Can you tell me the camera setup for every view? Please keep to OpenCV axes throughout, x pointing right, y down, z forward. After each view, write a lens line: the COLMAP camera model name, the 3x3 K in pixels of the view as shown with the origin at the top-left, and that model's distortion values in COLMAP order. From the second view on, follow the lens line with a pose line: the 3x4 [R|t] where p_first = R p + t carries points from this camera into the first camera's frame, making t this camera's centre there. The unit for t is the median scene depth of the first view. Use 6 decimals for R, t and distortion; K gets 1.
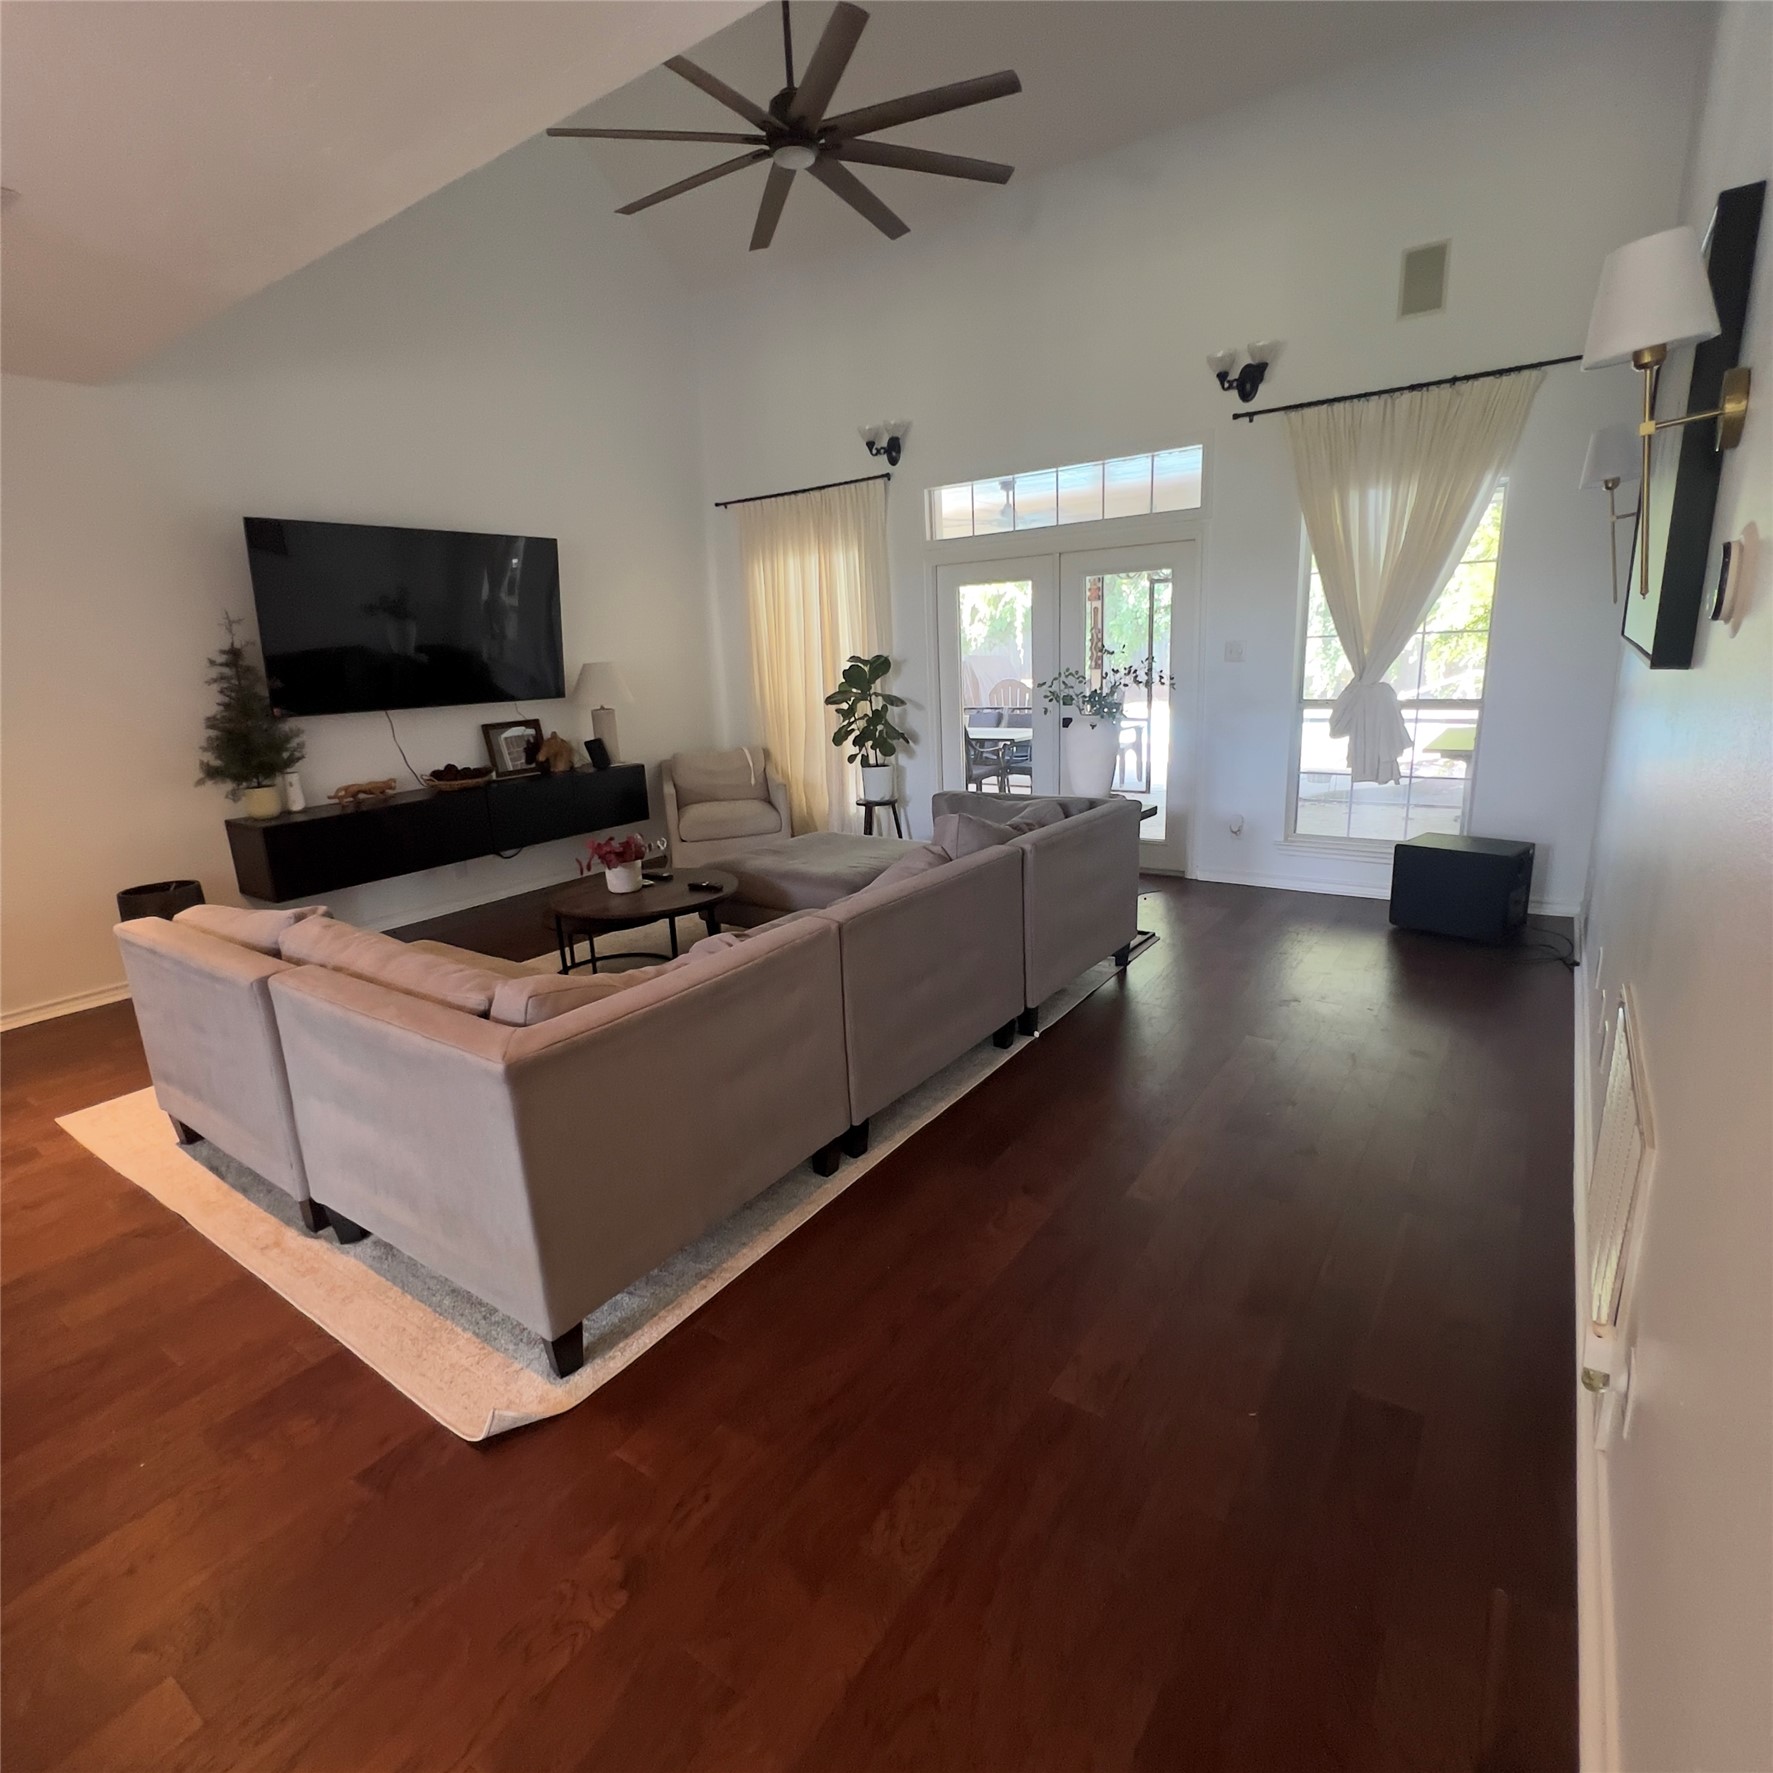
lens RADIAL K [[944.6, 0, 890.0], [0, 944.6, 896.3], [0, 0, 1]] dist [0.001162, -0.001101]
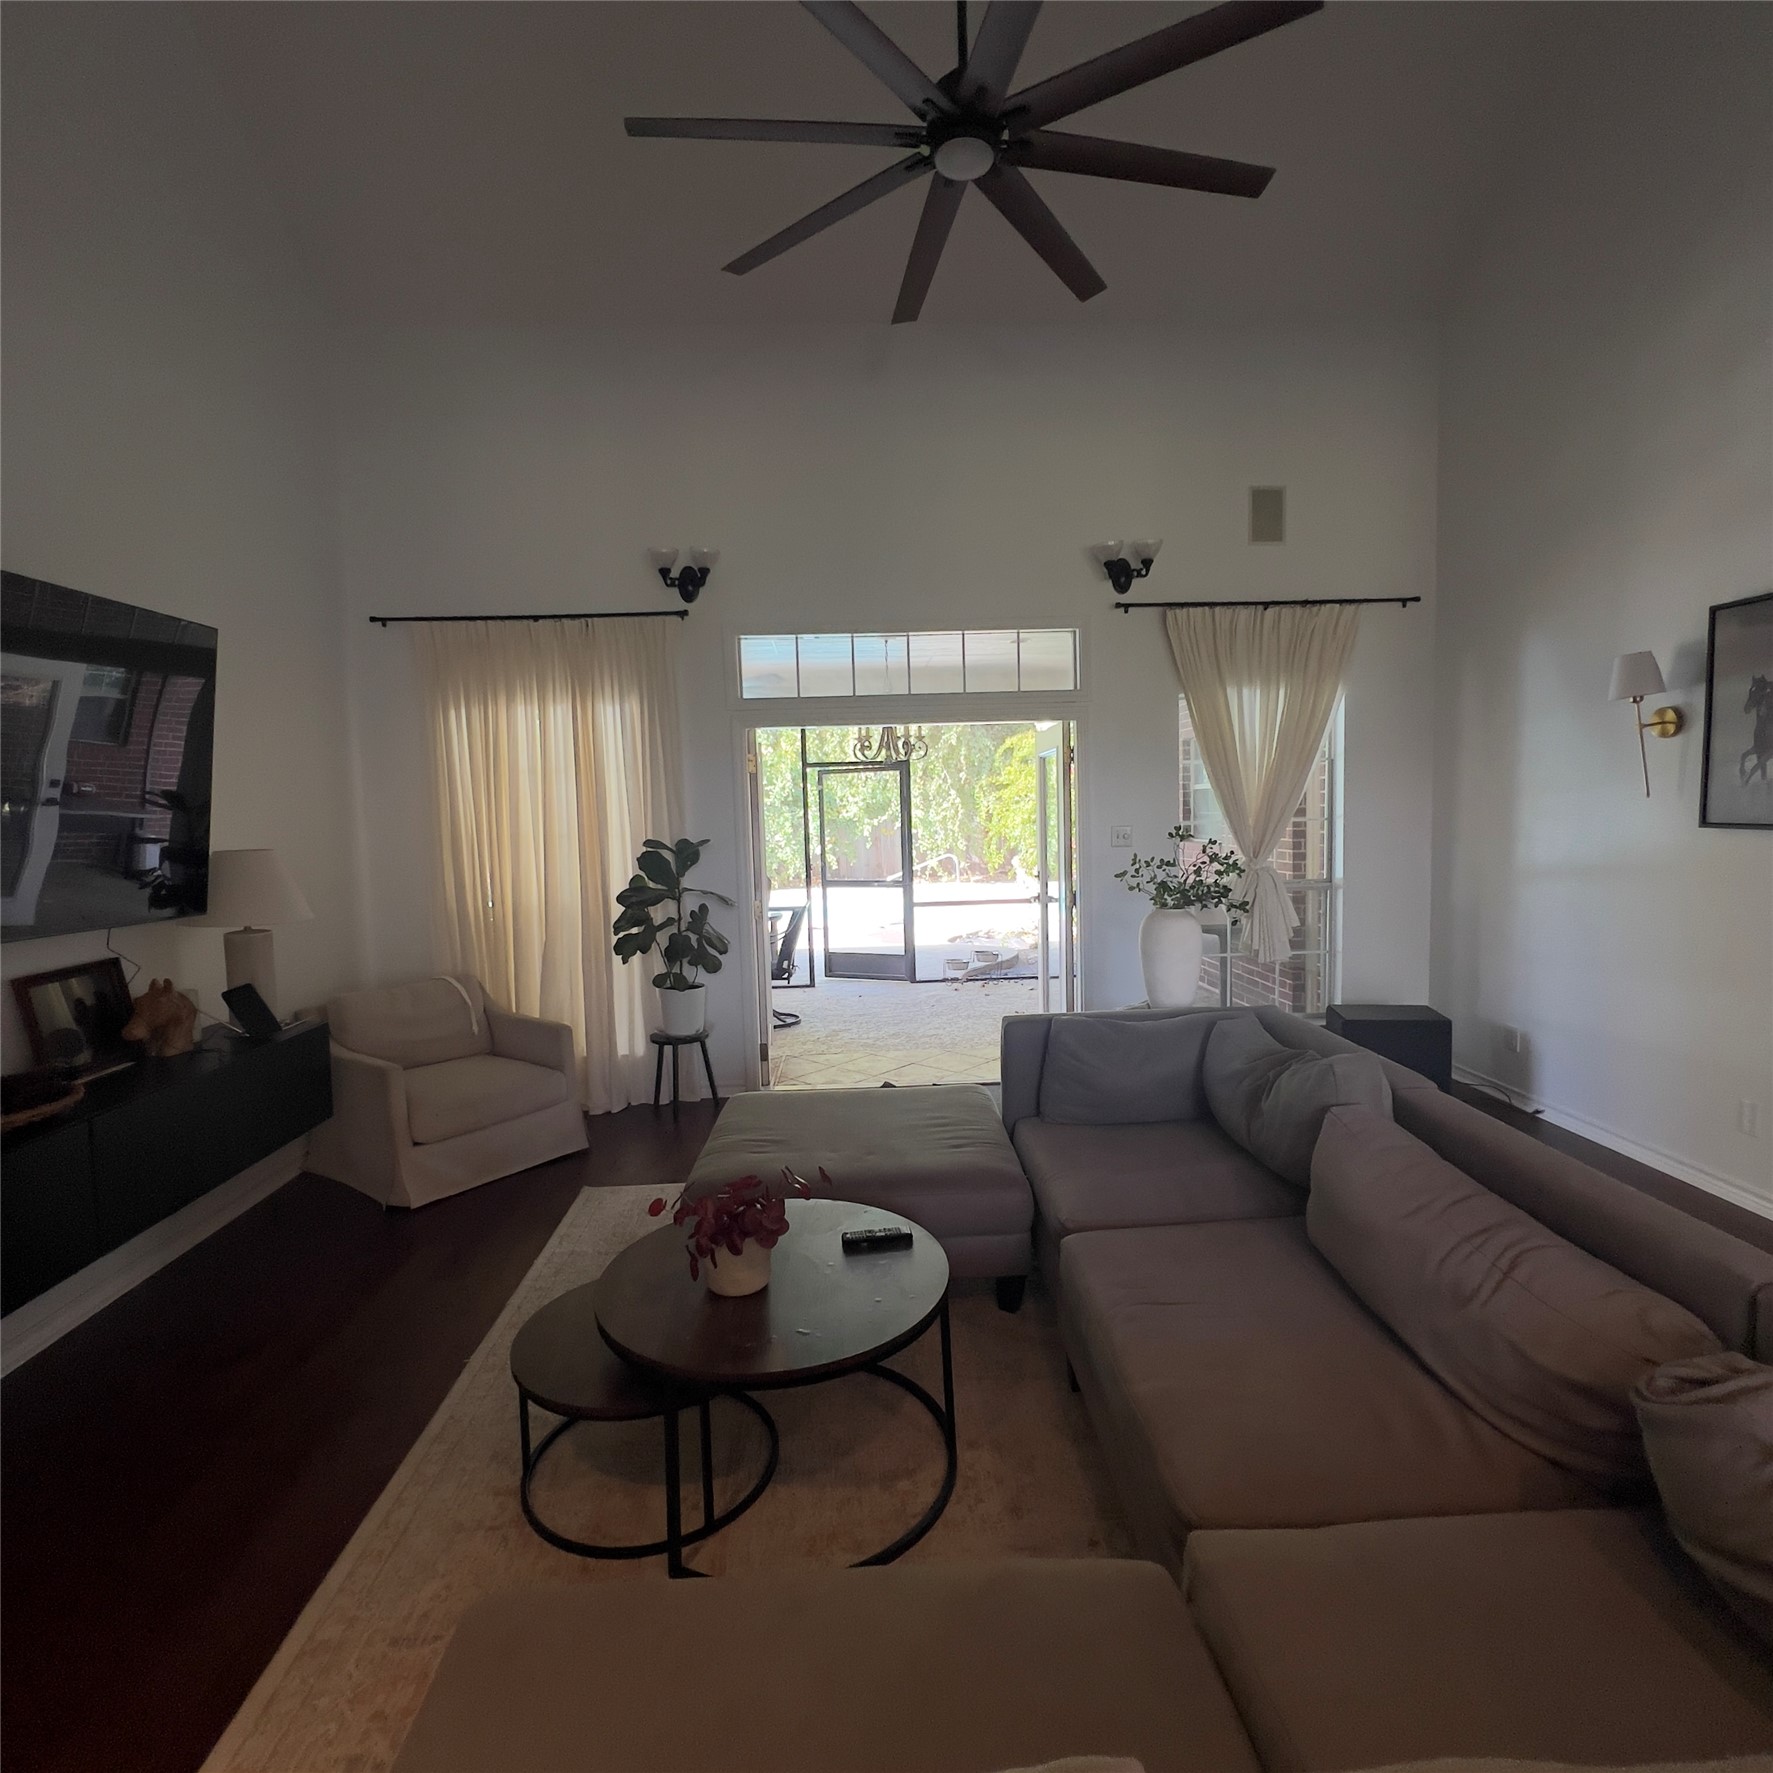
lens RADIAL K [[937.6, 0, 886.1], [0, 937.6, 879.9], [0, 0, 1]] dist [0.001823, 0.000313]
pose [[0.800717, -0.021219, 0.598666, -0.341427], [0.143618, 0.977026, -0.157461, -0.090211], [-0.581572, 0.212061, 0.785369, 0.356403]]
